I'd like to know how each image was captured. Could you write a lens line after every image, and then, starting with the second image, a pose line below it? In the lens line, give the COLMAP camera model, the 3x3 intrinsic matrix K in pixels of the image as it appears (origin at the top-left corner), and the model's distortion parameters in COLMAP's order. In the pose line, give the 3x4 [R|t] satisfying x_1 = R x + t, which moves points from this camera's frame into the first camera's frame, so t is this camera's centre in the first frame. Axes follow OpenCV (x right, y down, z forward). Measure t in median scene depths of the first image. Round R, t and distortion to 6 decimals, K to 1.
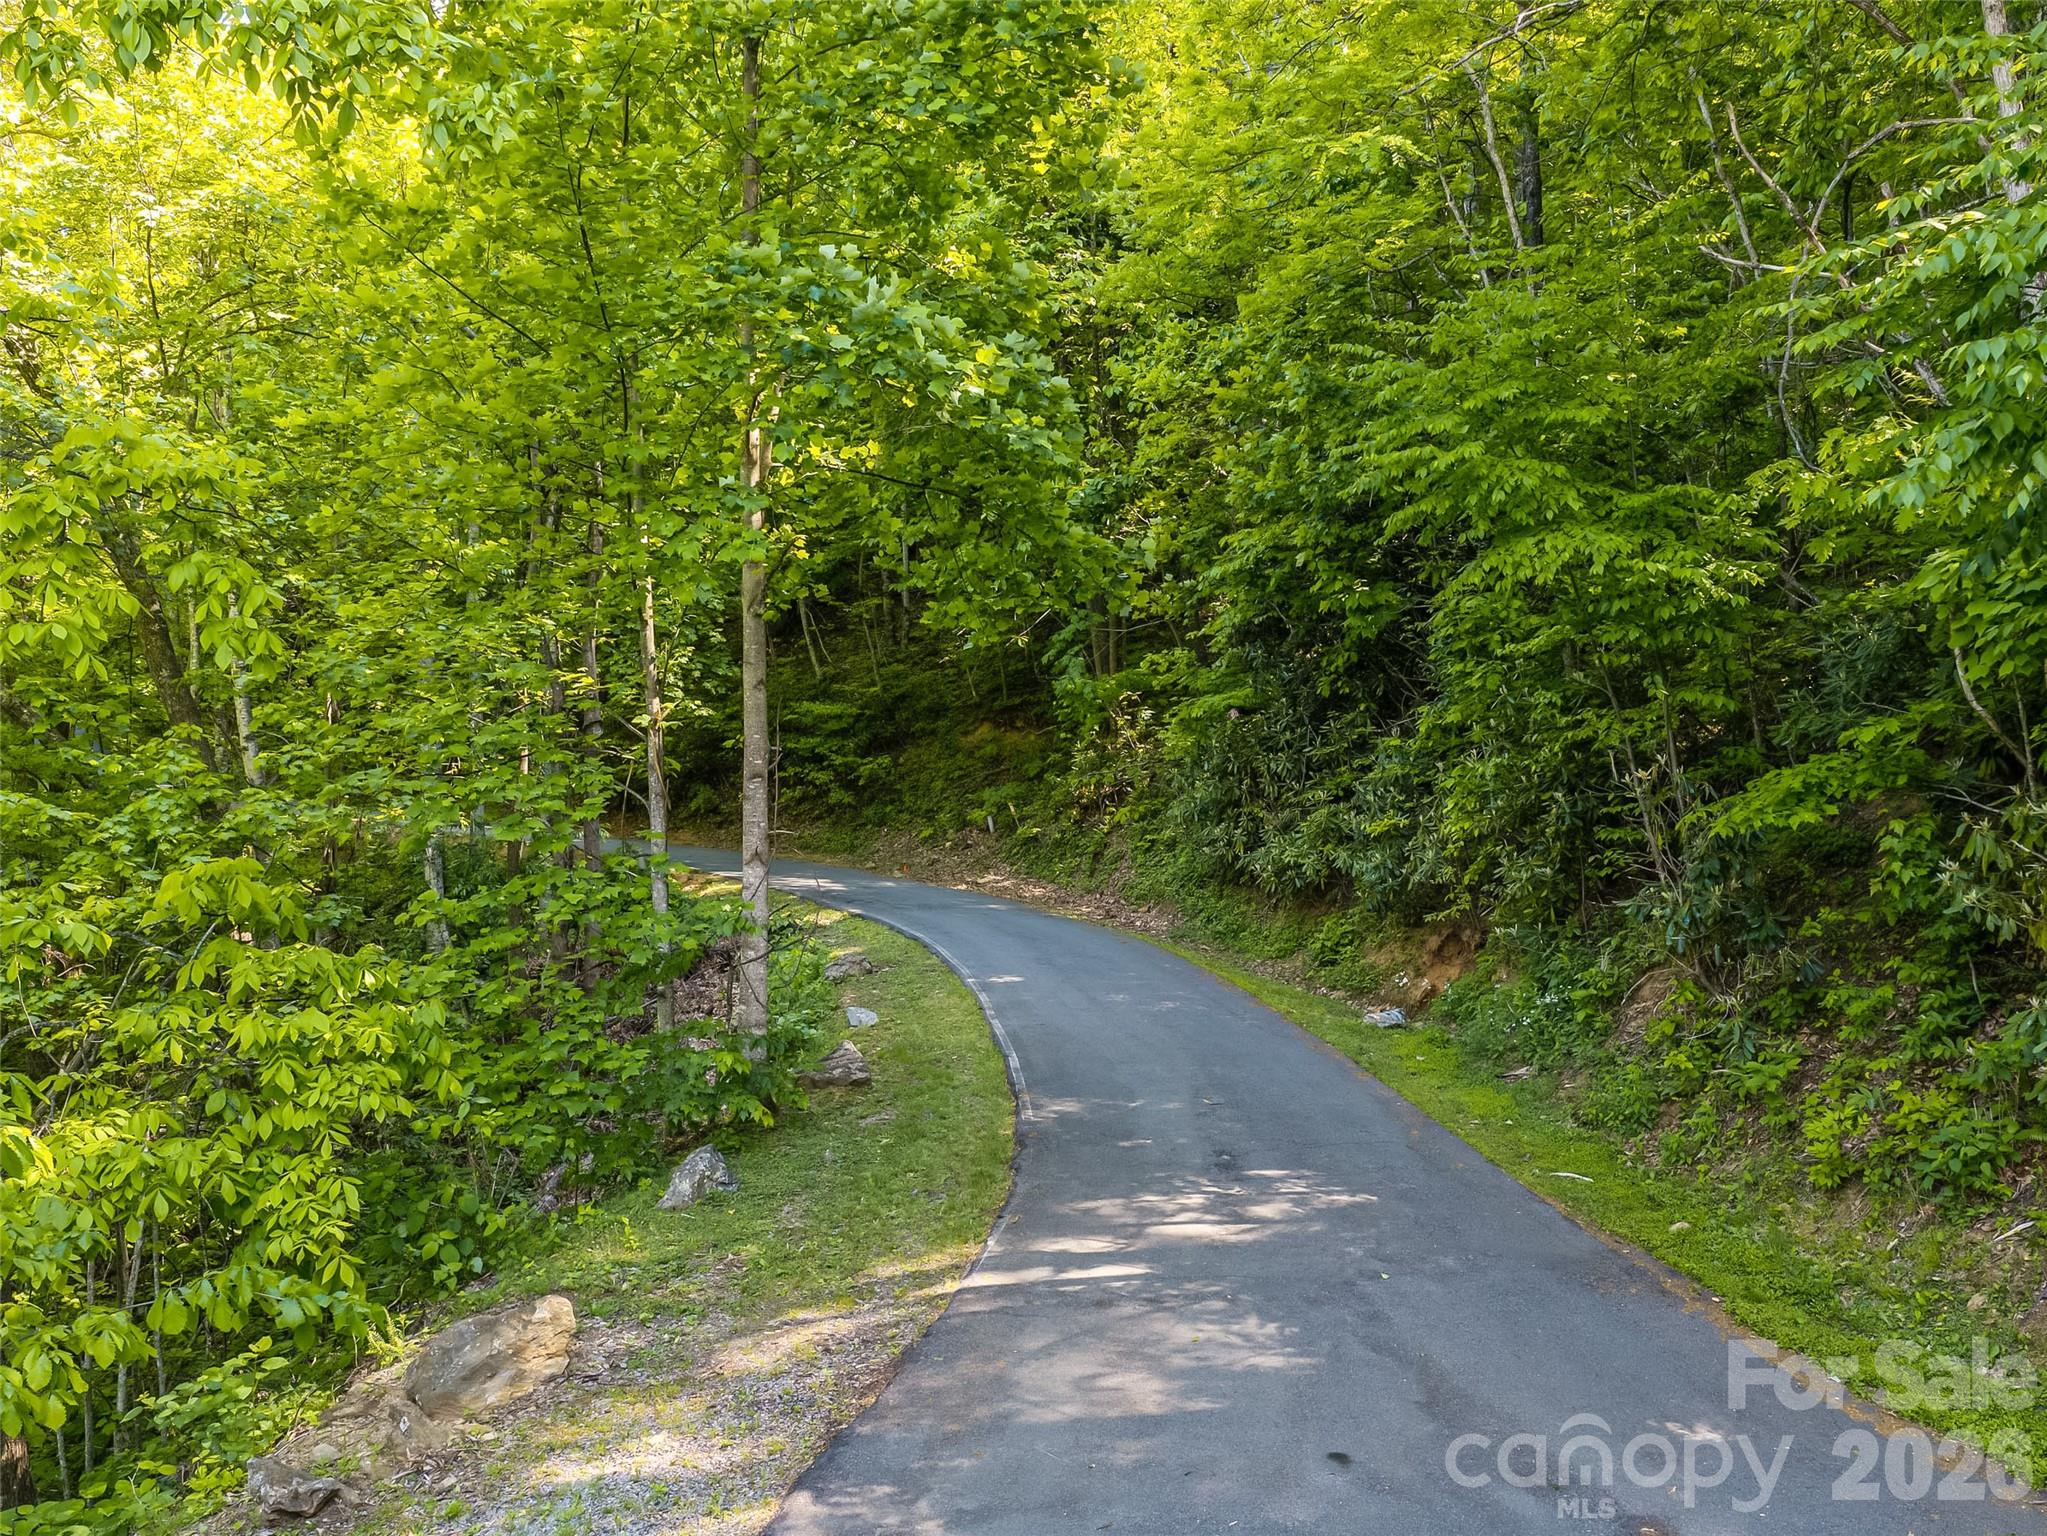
lens RADIAL K [[1884.1, 0, 1055.2], [0, 1884.1, 769.9], [0, 0, 1]] dist [-0.001872, 0.000987]
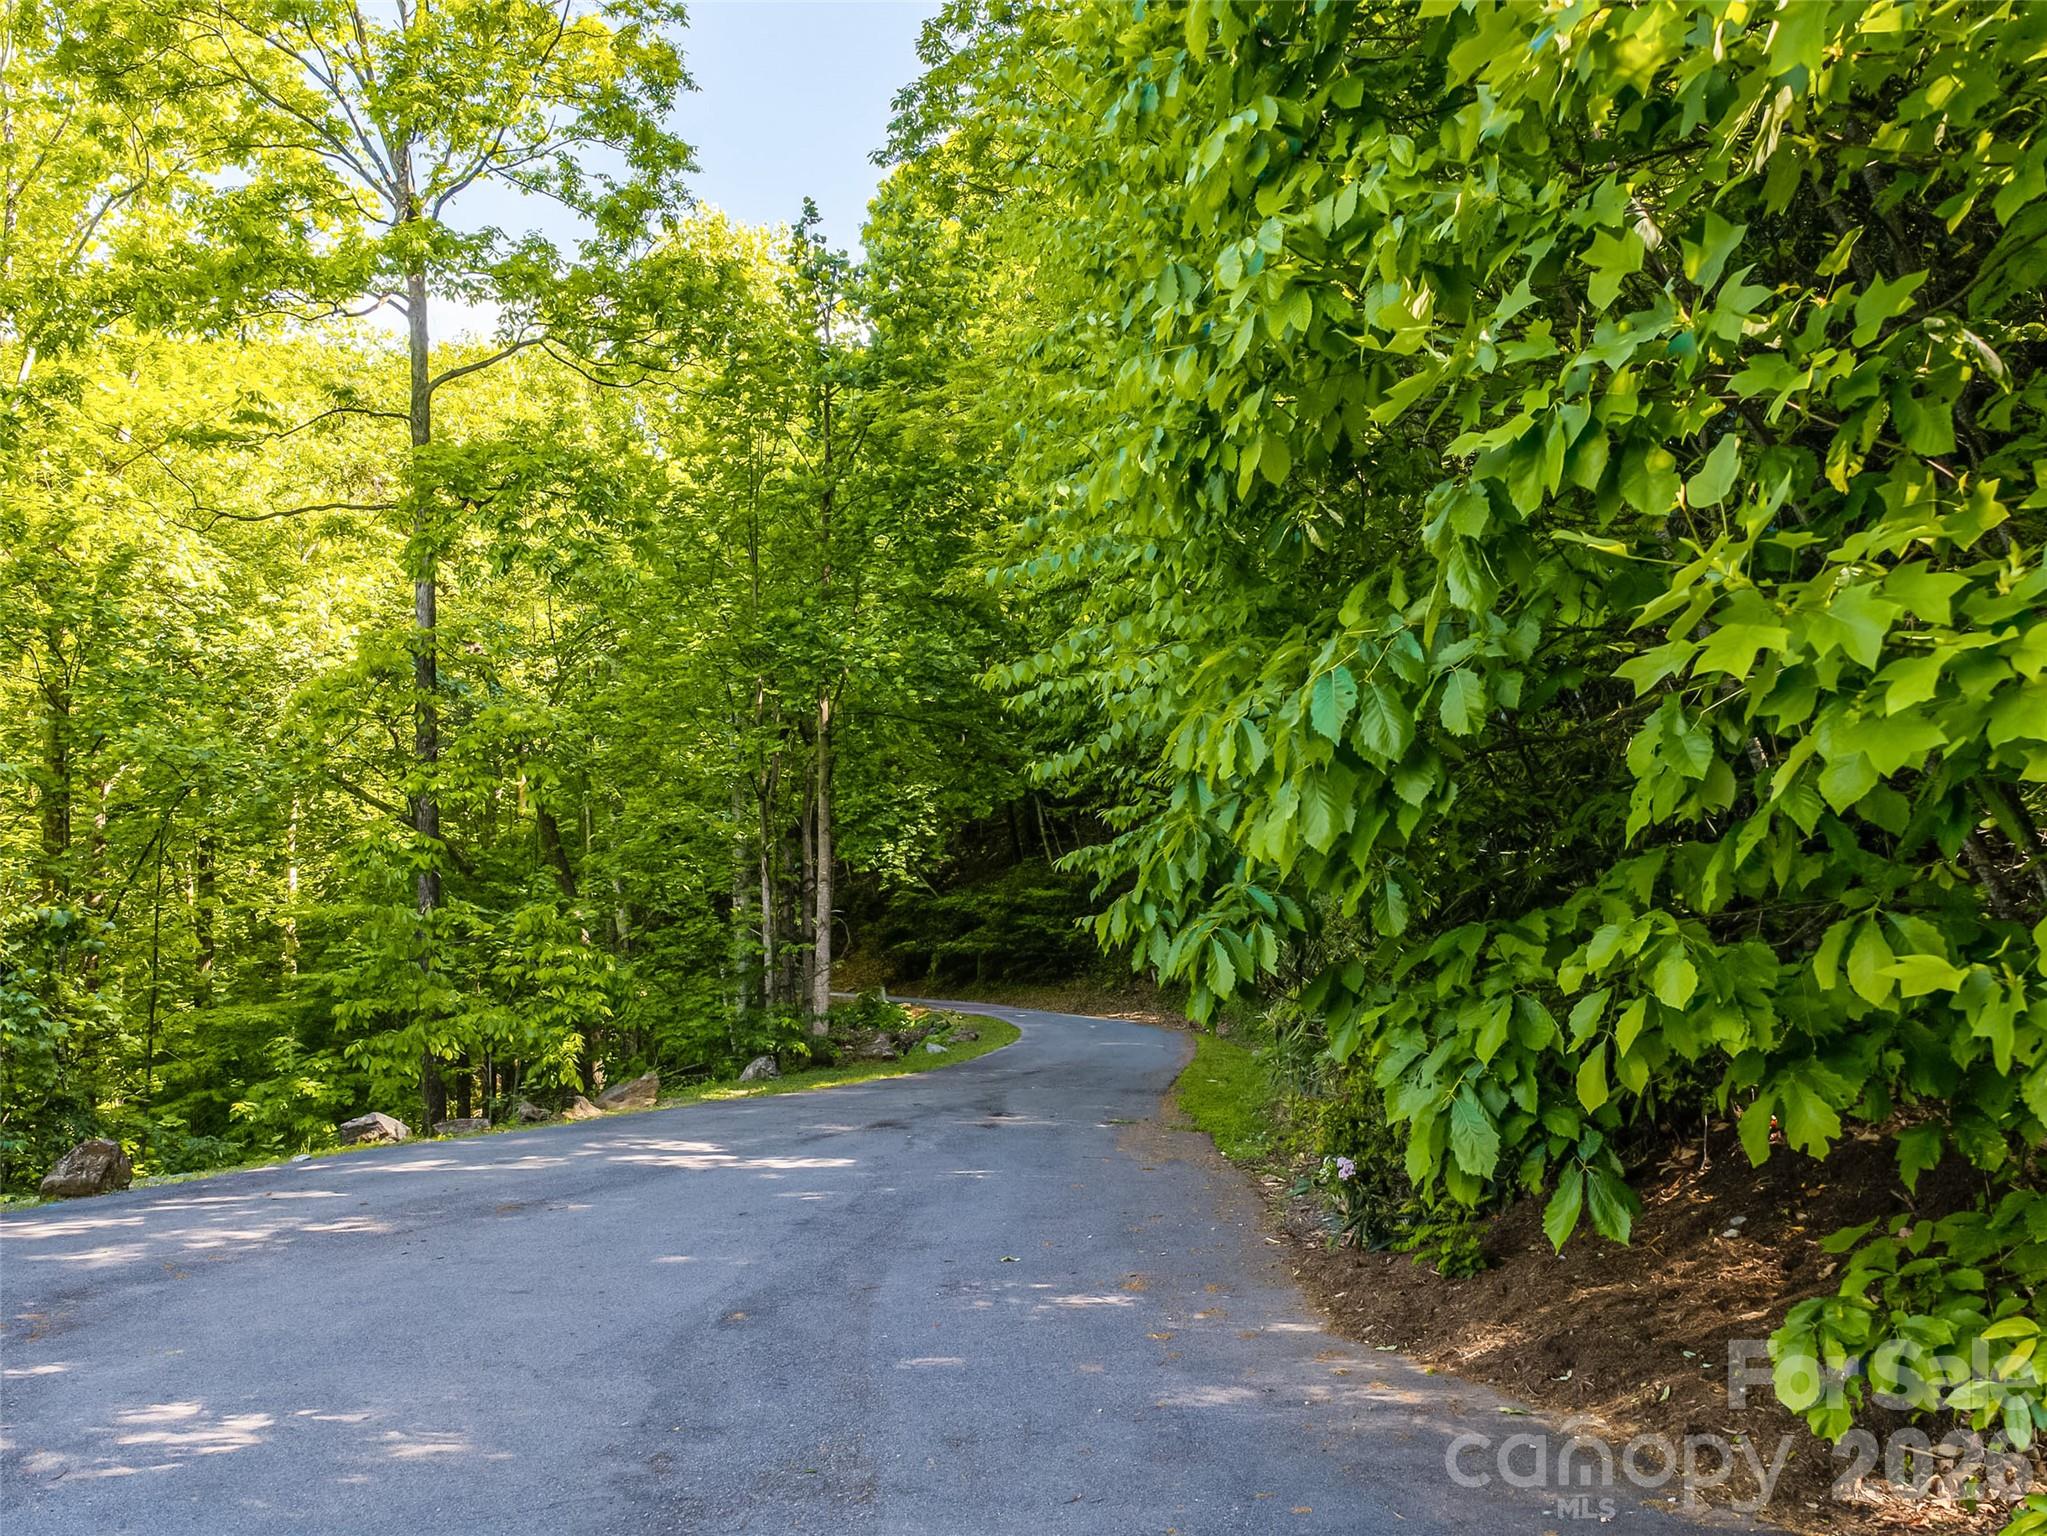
lens RADIAL K [[1929.1, 0, 1021.9], [0, 1929.1, 807.8], [0, 0, 1]] dist [0.005363, -0.013169]
pose [[0.970030, -0.026266, -0.241560, 0.540301], [0.000592, 0.994393, -0.105746, 0.145694], [0.242983, 0.102434, 0.964607, -0.866685]]
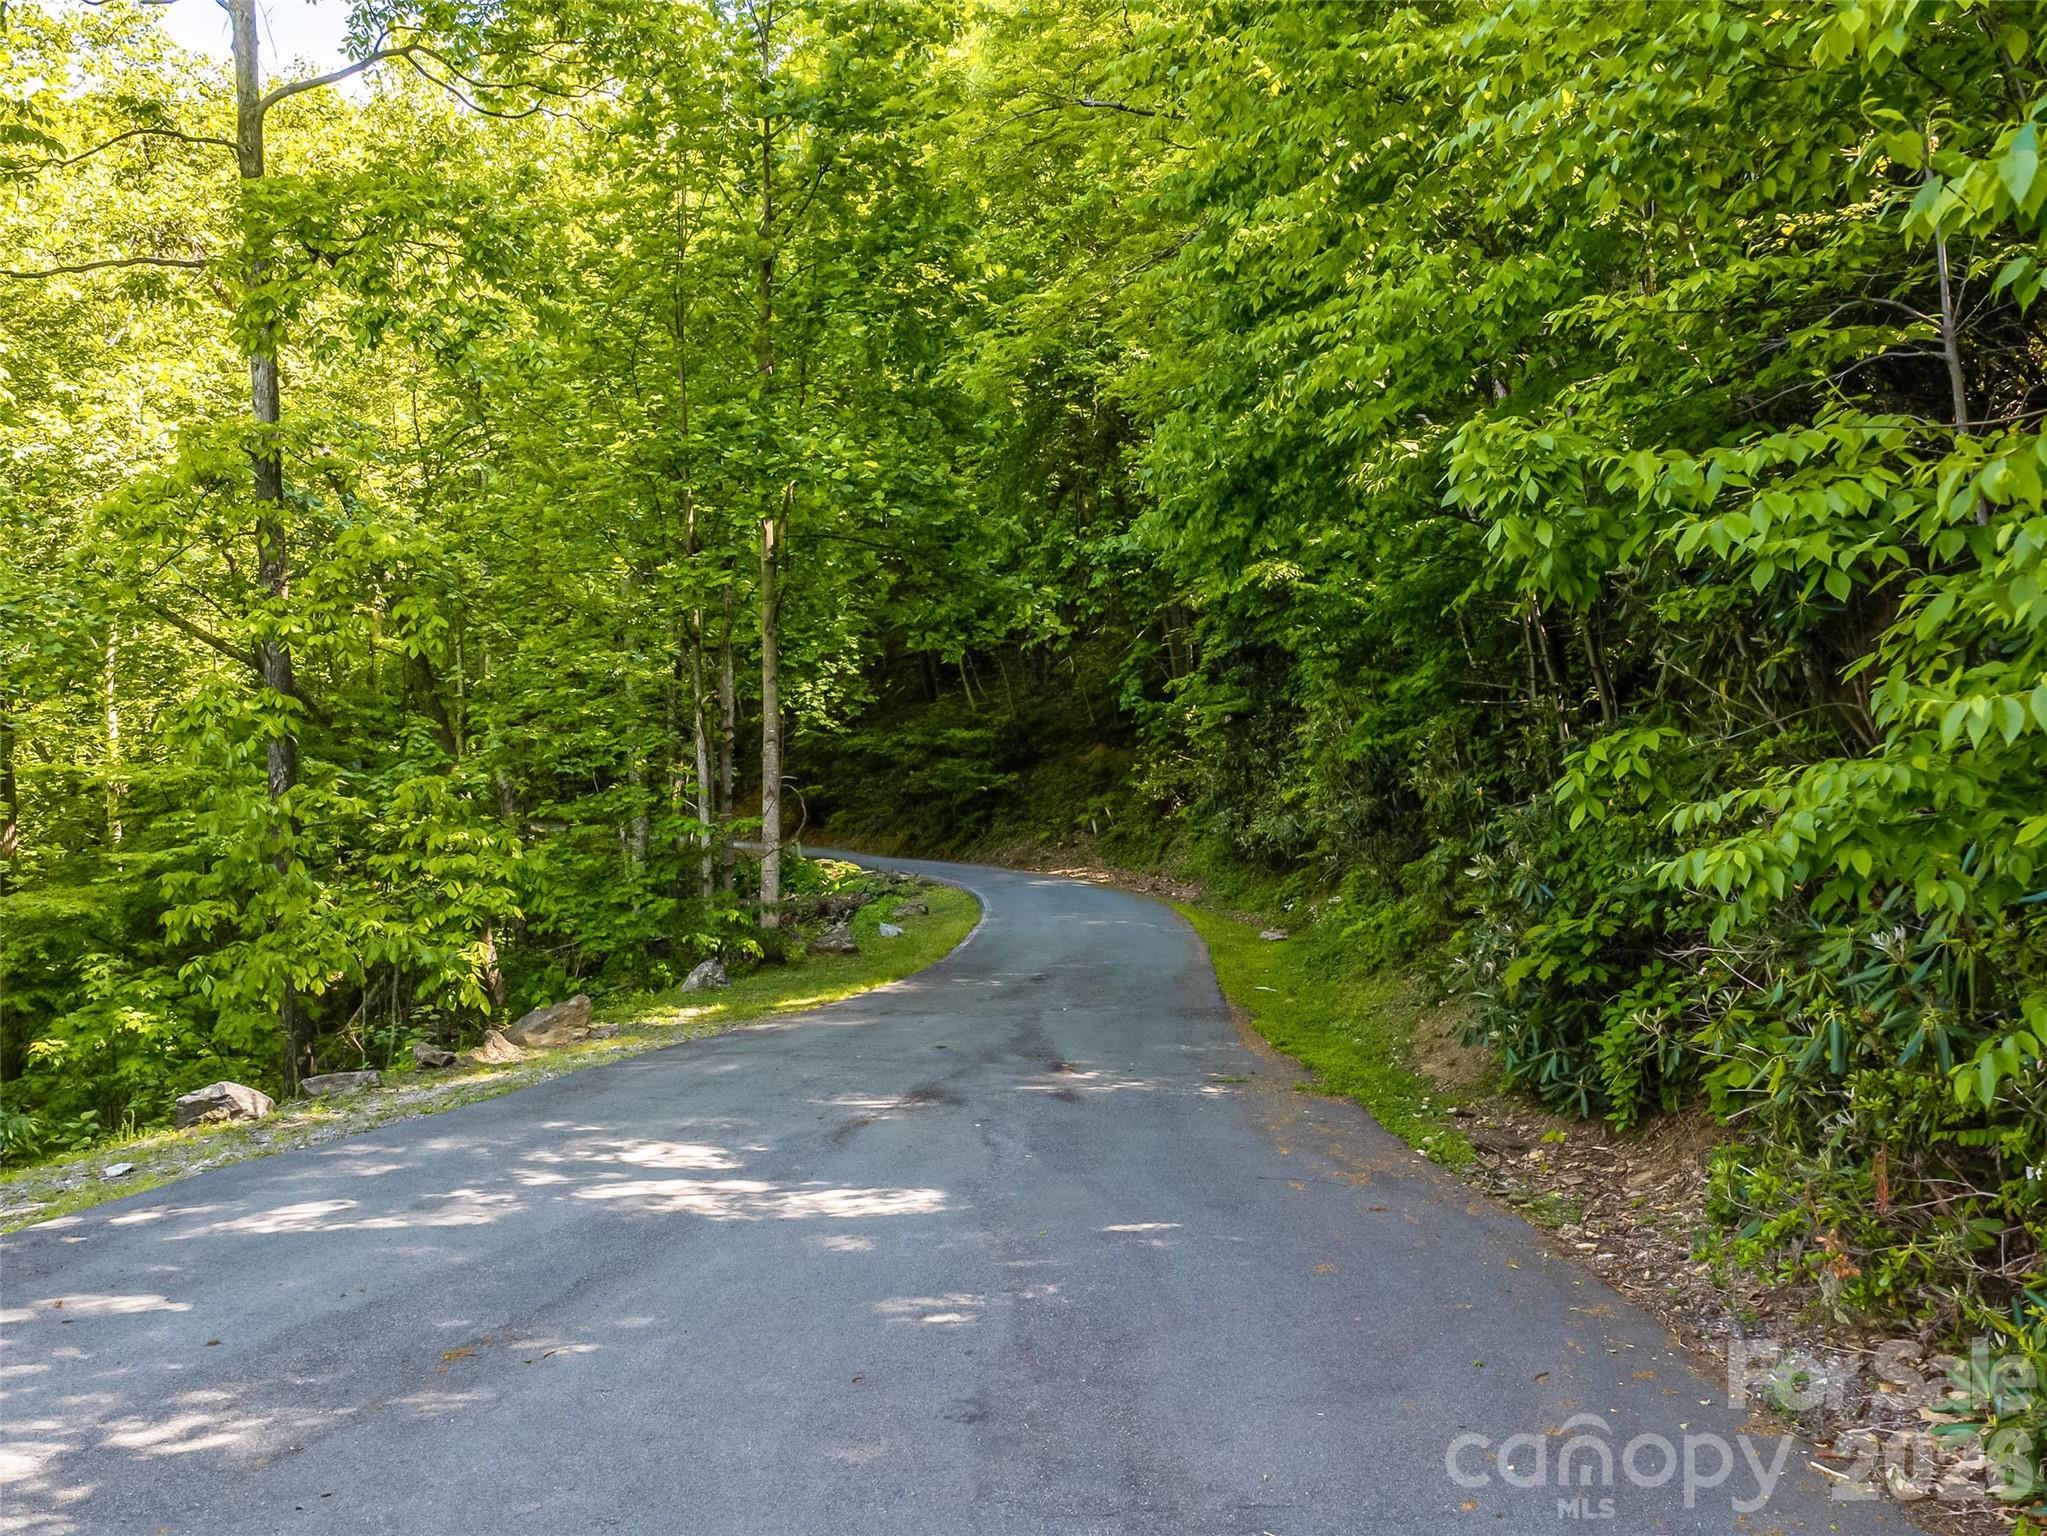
lens RADIAL K [[1929.1, 0, 1021.9], [0, 1929.1, 807.8], [0, 0, 1]] dist [0.005363, -0.013169]
pose [[0.985407, -0.007358, -0.170054, 0.338763], [0.005185, 0.999899, -0.013221, 0.087259], [0.170134, 0.012147, 0.985346, -0.553951]]
